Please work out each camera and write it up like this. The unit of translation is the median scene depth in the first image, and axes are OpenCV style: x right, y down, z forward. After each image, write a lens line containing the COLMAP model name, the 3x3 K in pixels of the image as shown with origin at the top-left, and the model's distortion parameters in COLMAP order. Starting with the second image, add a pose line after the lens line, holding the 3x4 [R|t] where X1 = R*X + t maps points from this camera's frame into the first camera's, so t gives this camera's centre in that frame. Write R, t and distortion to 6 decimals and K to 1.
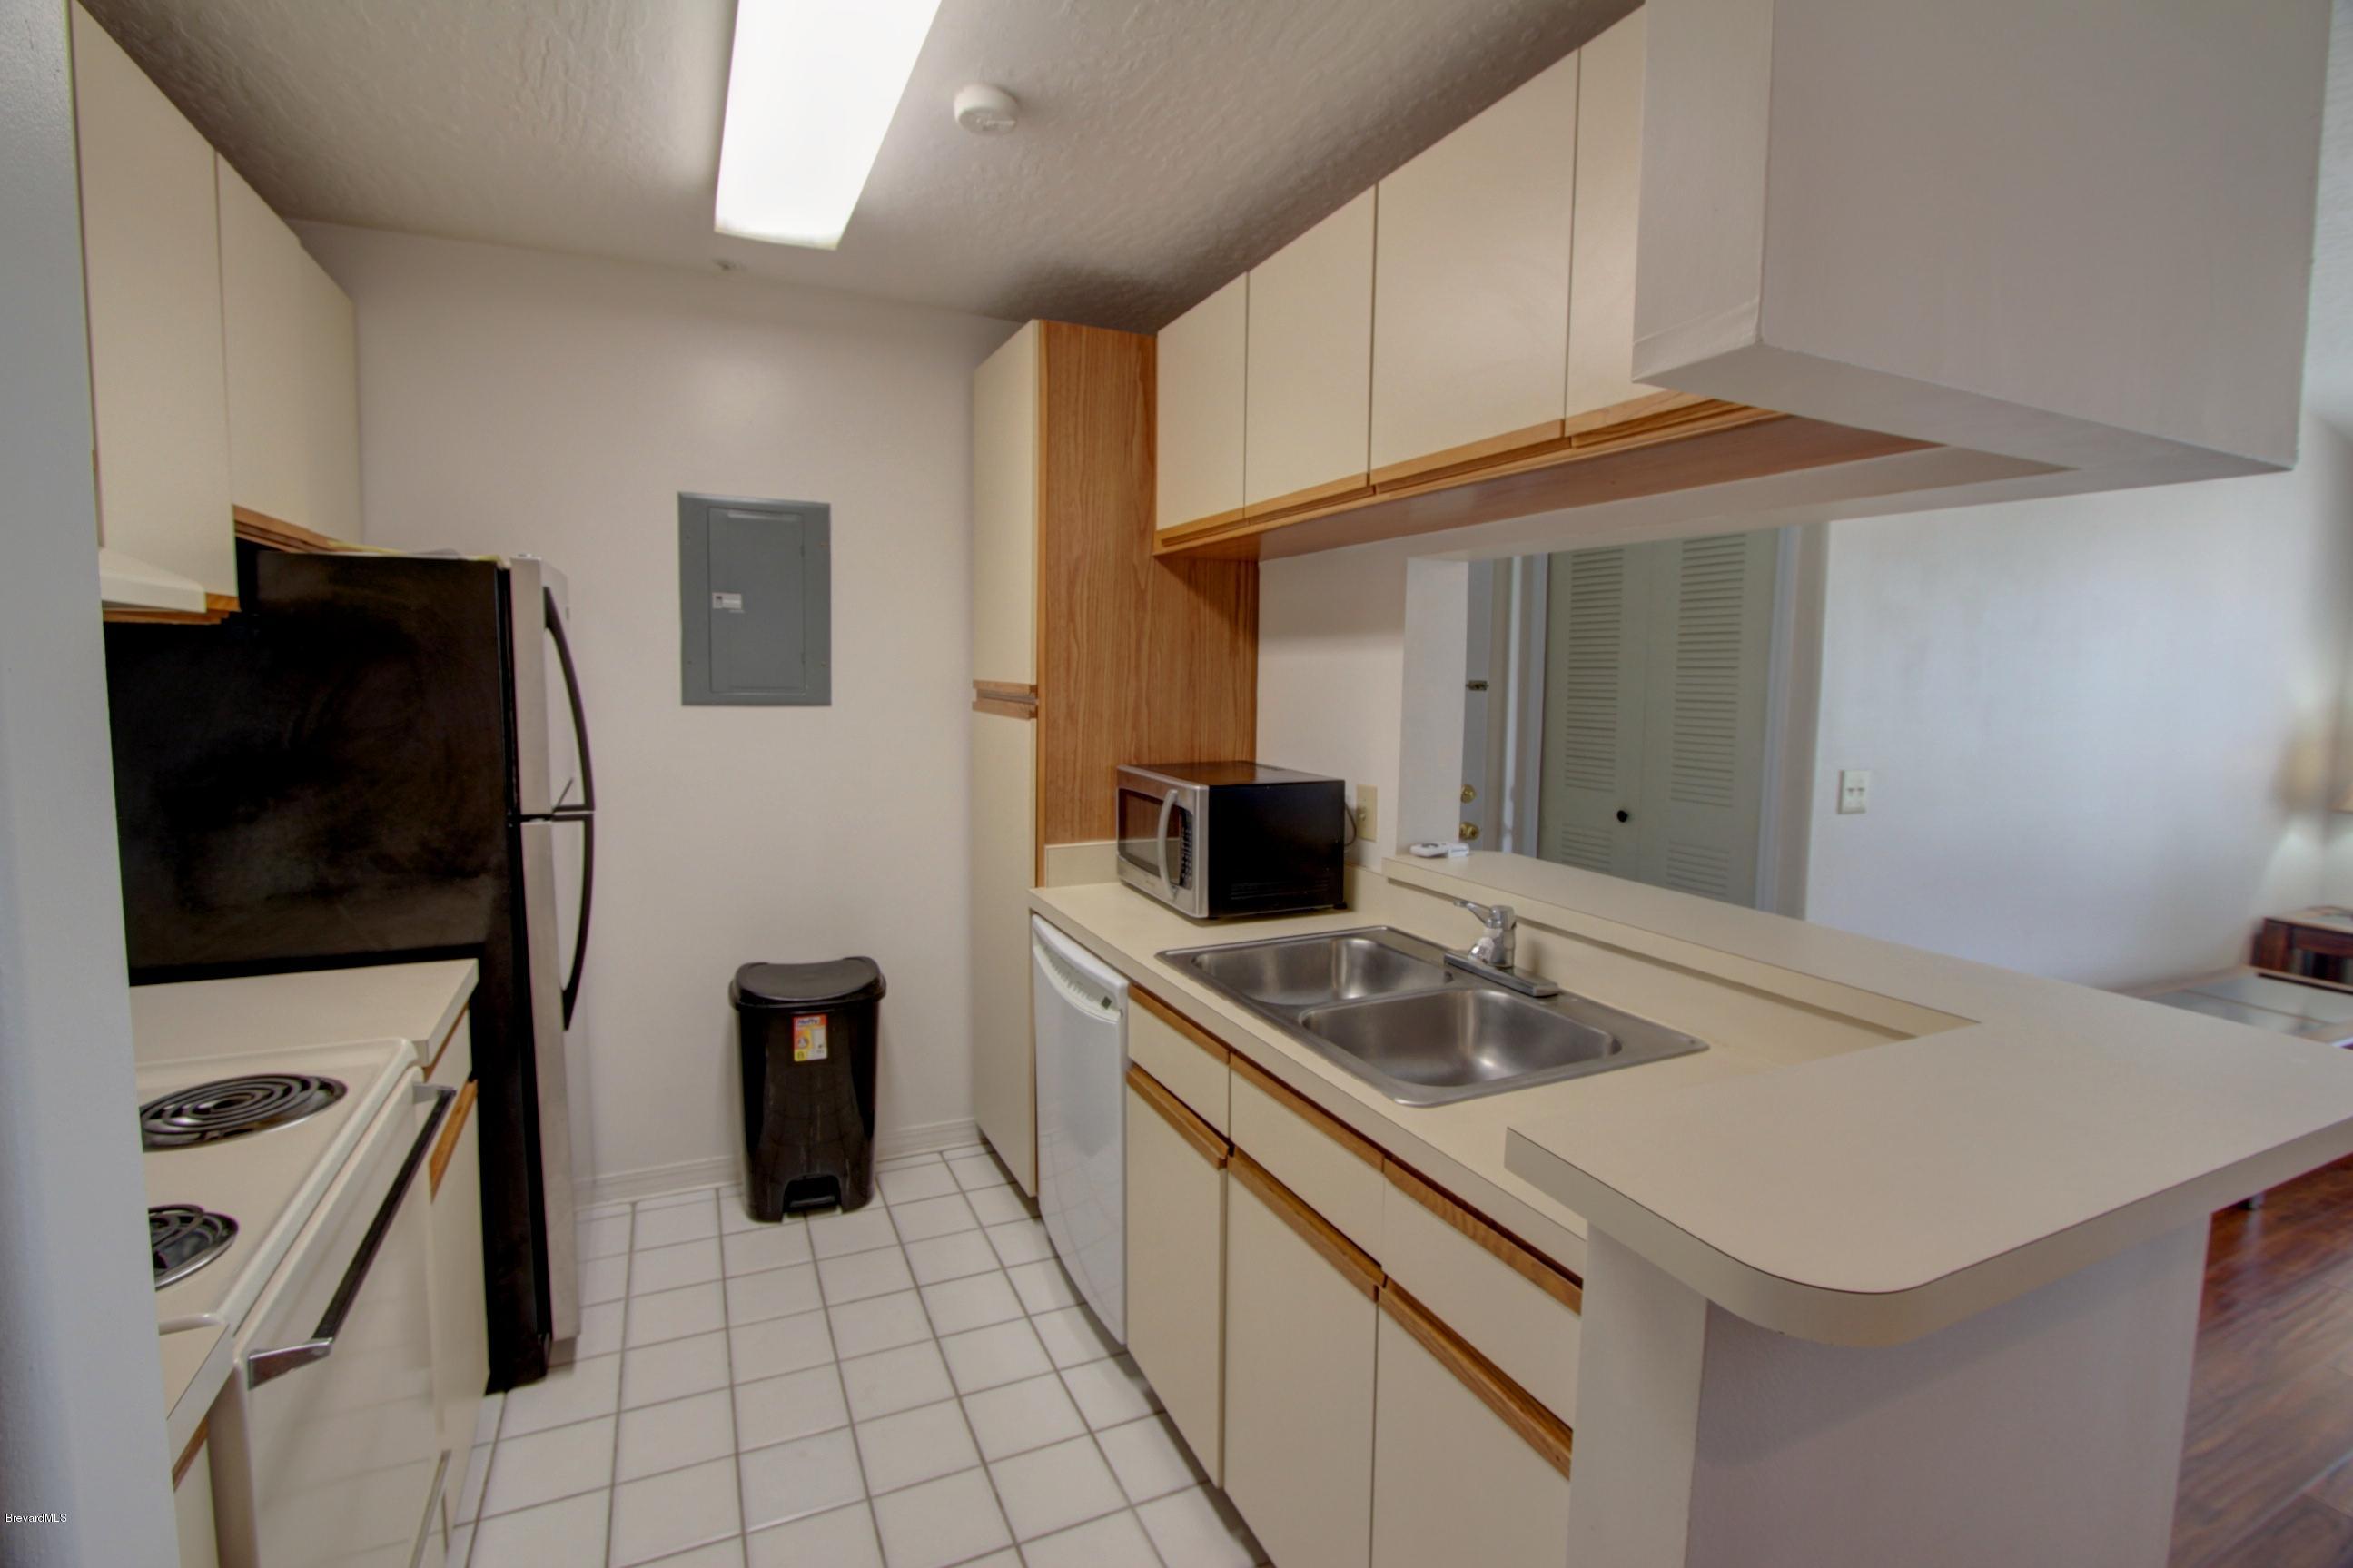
lens RADIAL K [[1088.5, 0, 1185.3], [0, 1088.5, 769.7], [0, 0, 1]] dist [-0.020937, 0.003055]
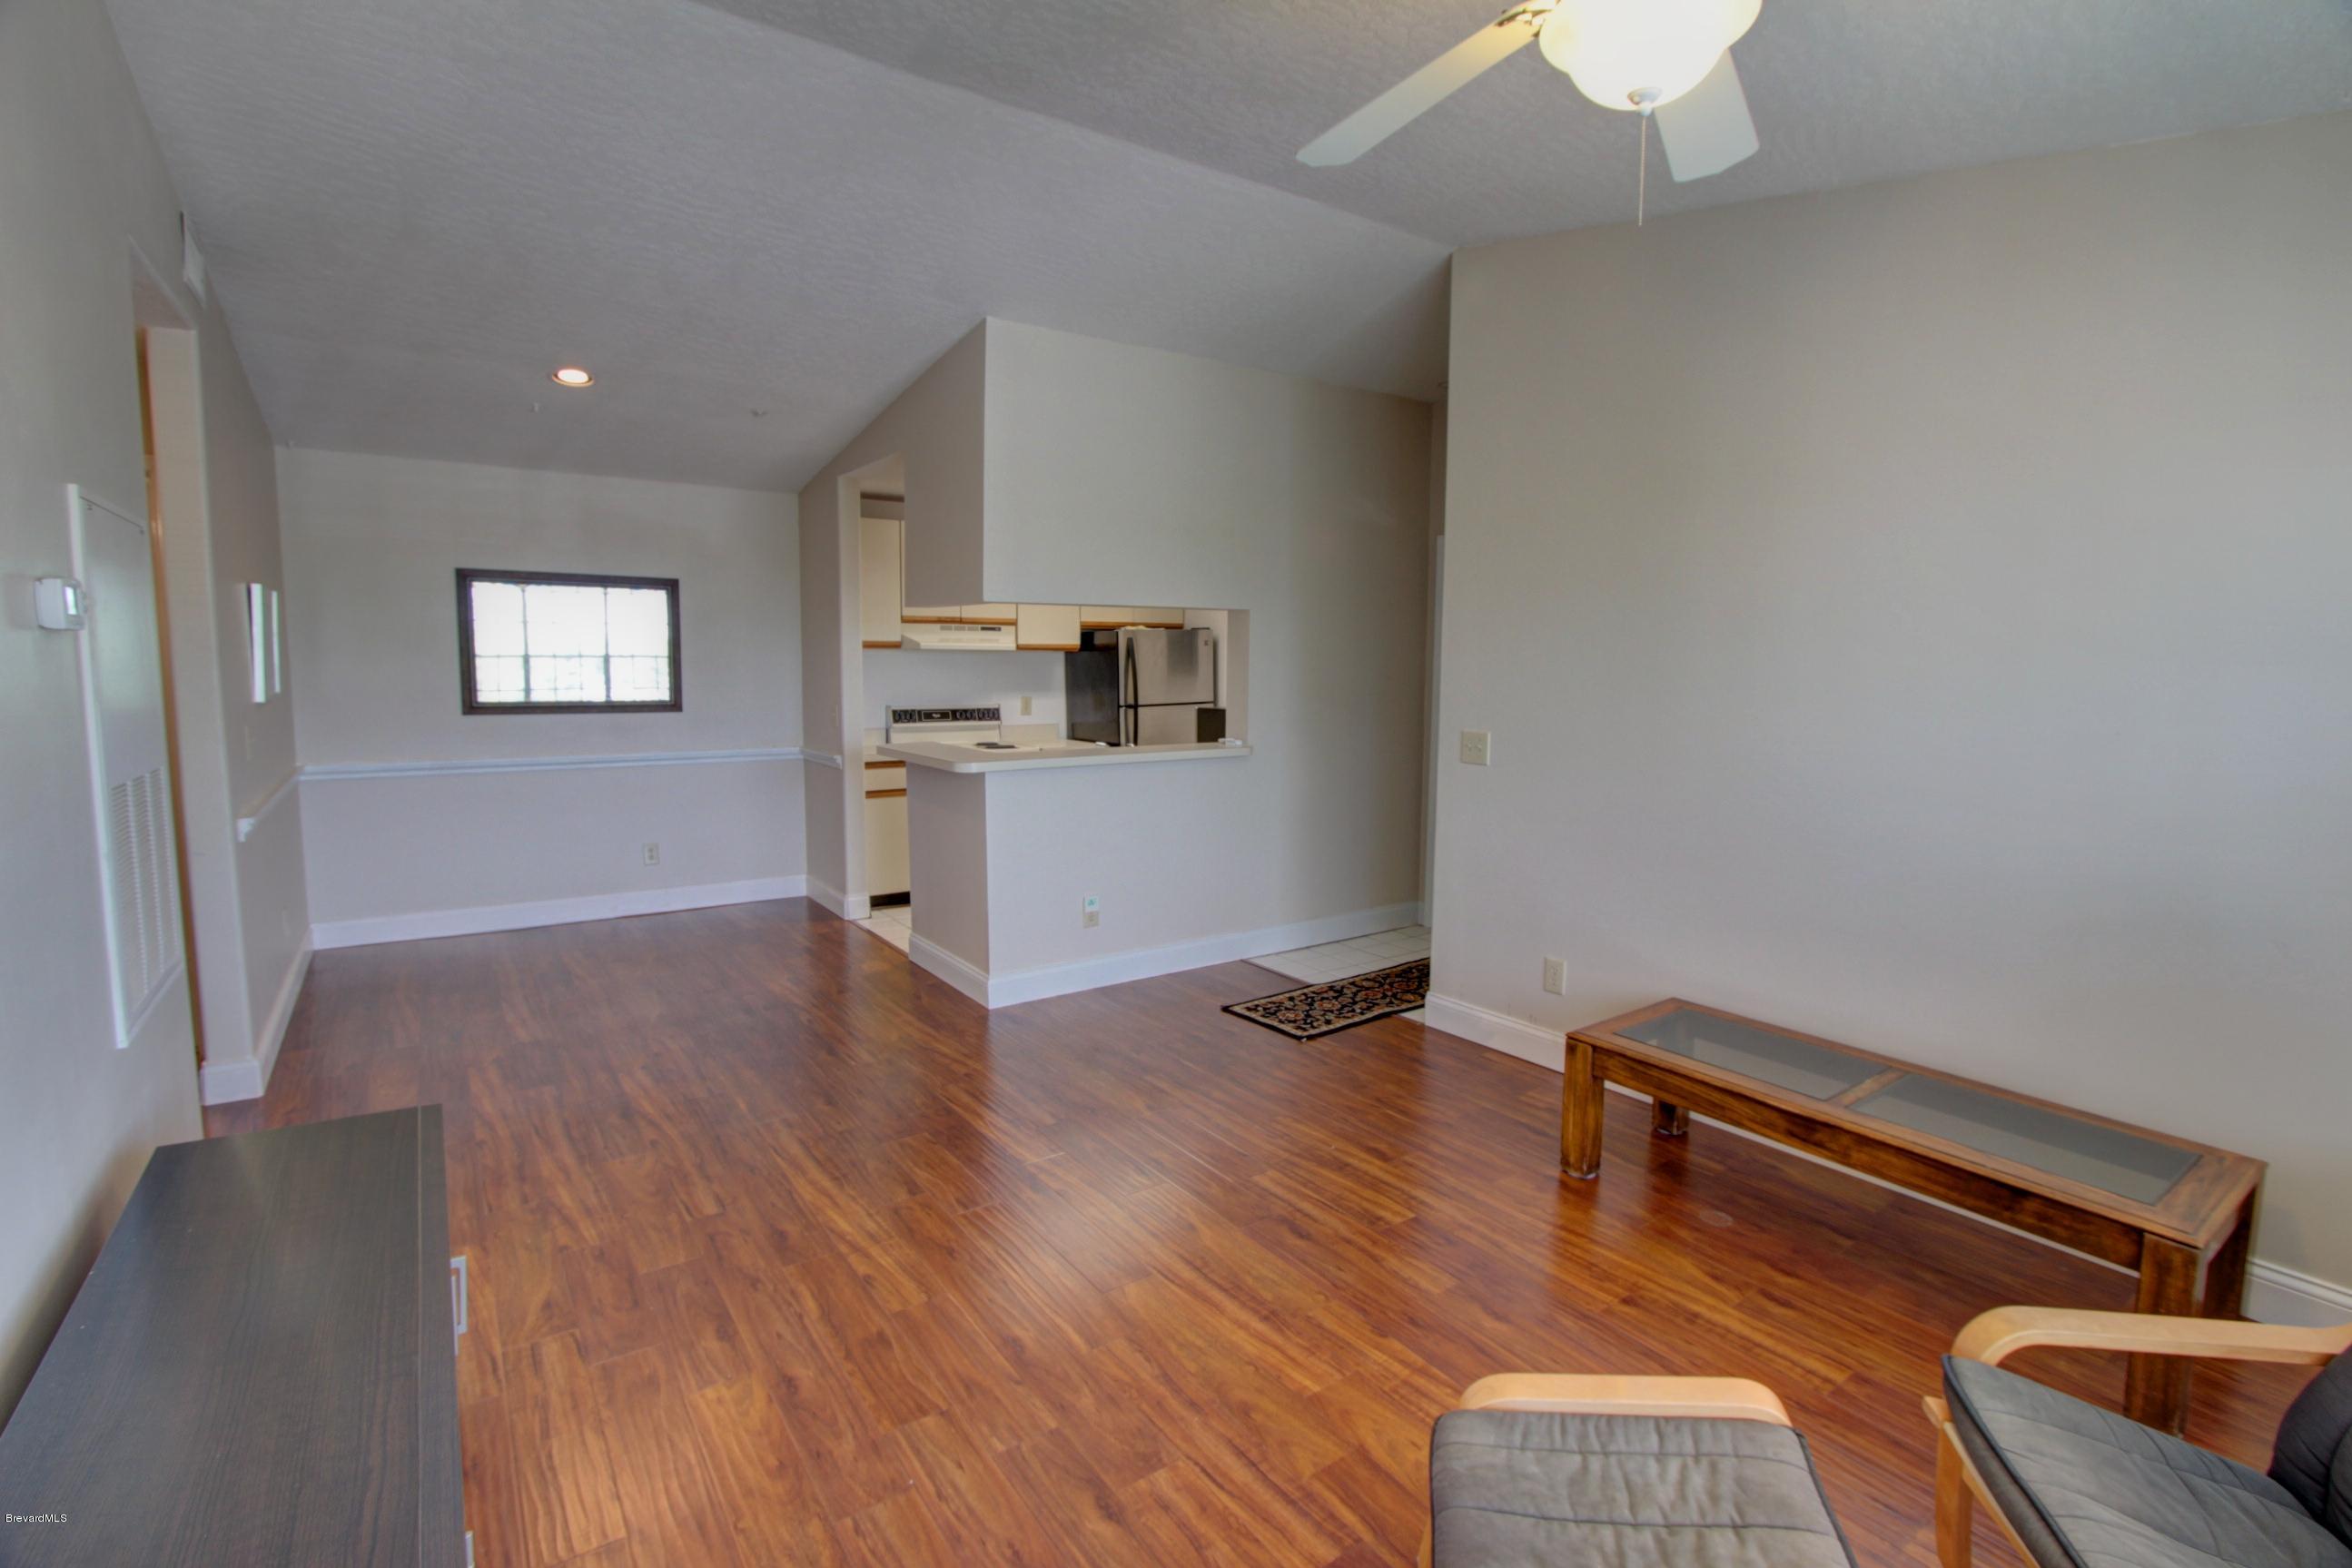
lens RADIAL K [[1088.1, 0, 1180.3], [0, 1088.1, 785.3], [0, 0, 1]] dist [-0.020937, 0.003055]
pose [[0.169944, 0.101192, -0.980245, 2.569681], [-0.095180, 0.991749, 0.085879, -0.019751], [0.980847, 0.078705, 0.178173, 0.556577]]
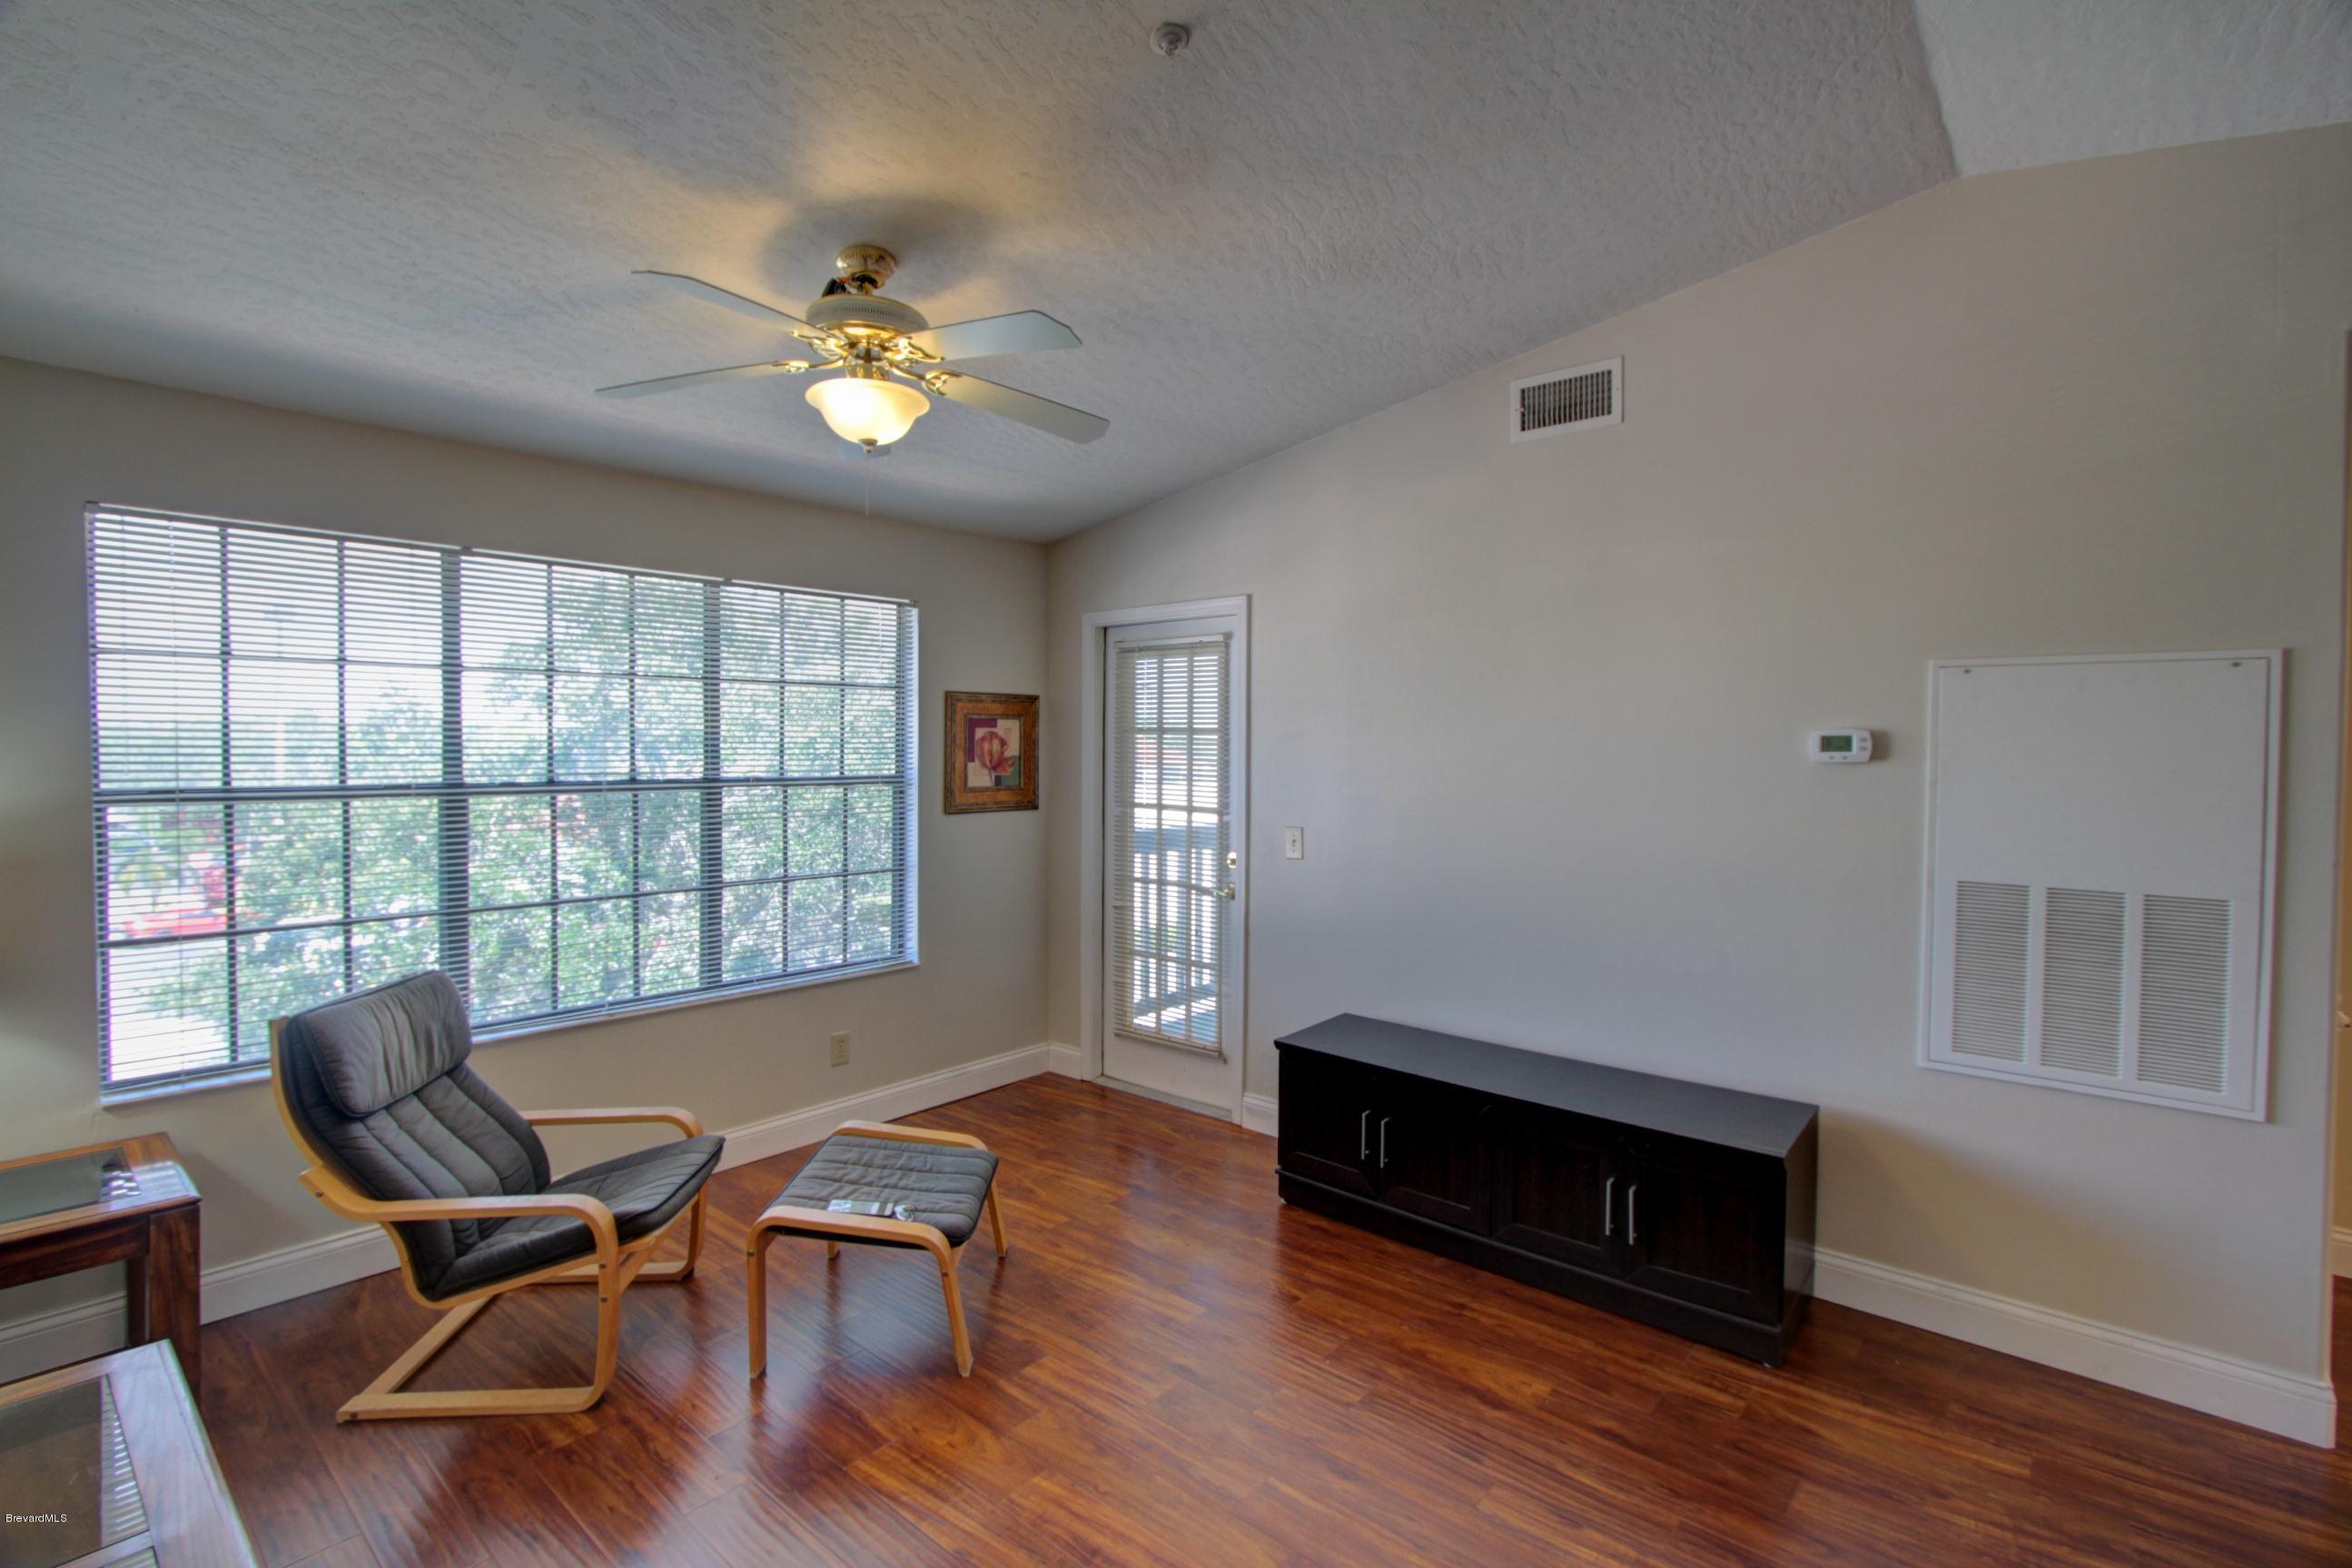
lens RADIAL K [[1088.1, 0, 1183.8], [0, 1088.1, 770.1], [0, 0, 1]] dist [-0.020937, 0.003055]
pose [[-0.407995, -0.038414, 0.912176, 0.727084], [0.071638, 0.994687, 0.073931, -0.133090], [-0.910169, 0.095510, -0.403076, 1.114747]]
